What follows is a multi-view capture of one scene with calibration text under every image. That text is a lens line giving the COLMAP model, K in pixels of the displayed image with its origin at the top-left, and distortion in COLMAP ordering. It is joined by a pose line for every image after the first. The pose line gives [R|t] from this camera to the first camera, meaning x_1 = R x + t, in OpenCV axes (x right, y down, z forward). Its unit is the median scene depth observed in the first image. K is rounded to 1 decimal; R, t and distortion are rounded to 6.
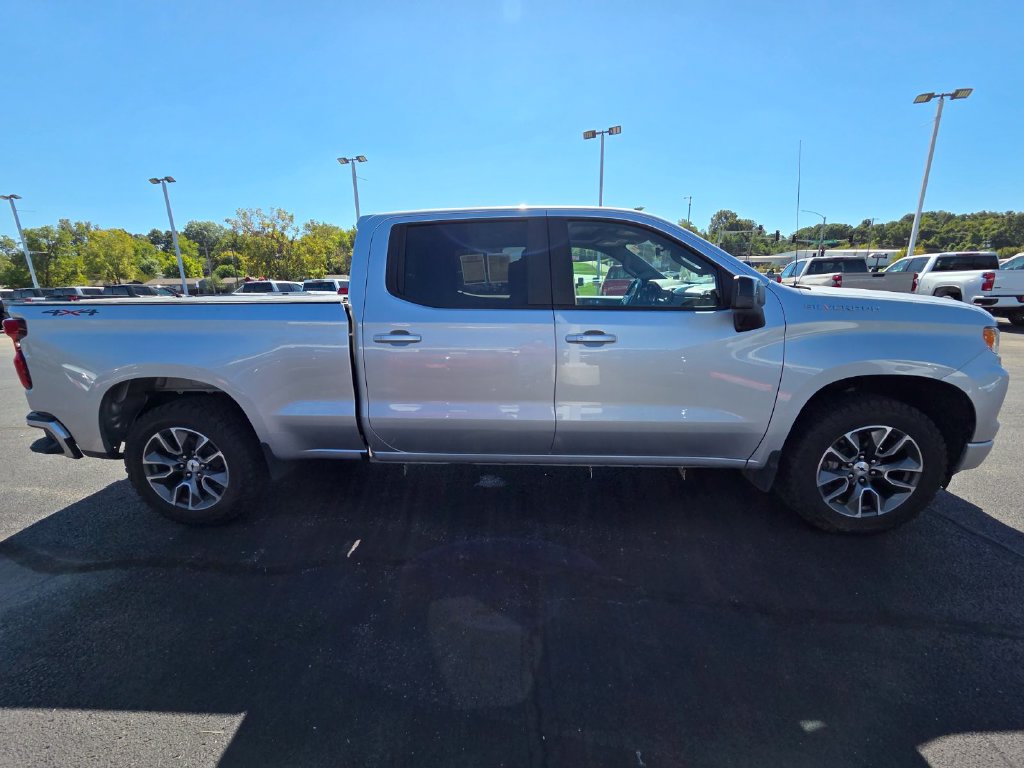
lens RADIAL K [[417.2, 0, 512.0], [0, 417.2, 384.0], [0, 0, 1]] dist [0.000803, 0.000389]
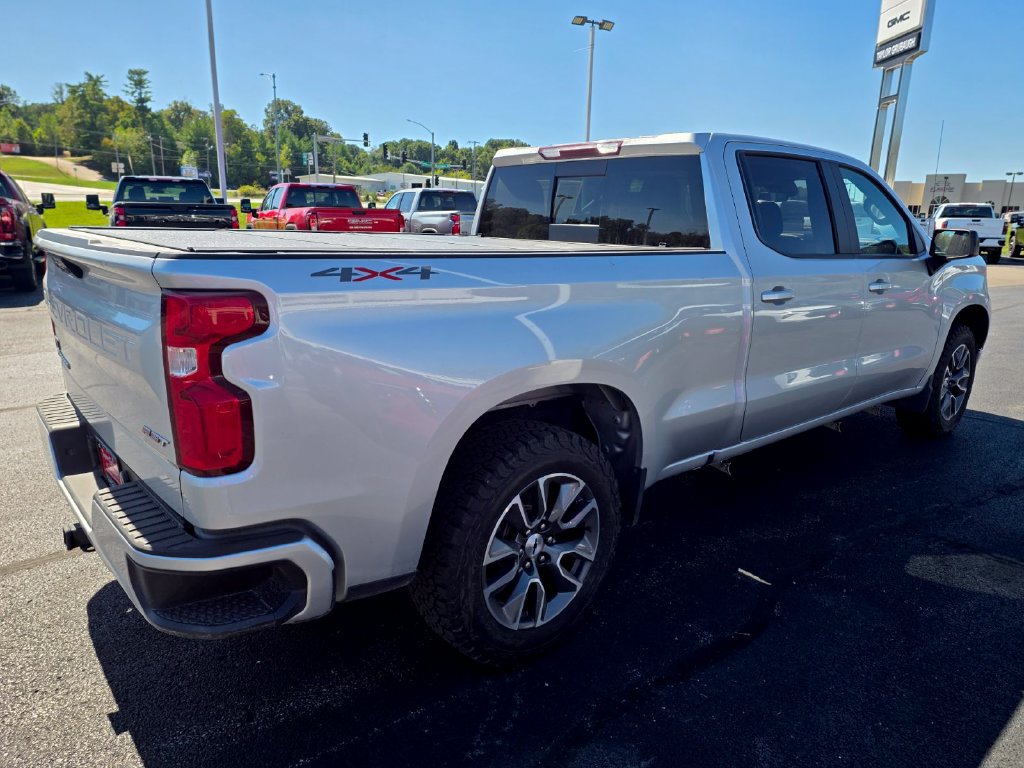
lens RADIAL K [[687.2, 0, 525.6], [0, 687.2, 365.6], [0, 0, 1]] dist [0.058647, -0.001143]
pose [[0.703426, -0.116612, 0.701137, -0.105861], [0.129524, 0.990963, 0.034869, -0.005616], [-0.698867, 0.066286, 0.712173, 0.025944]]
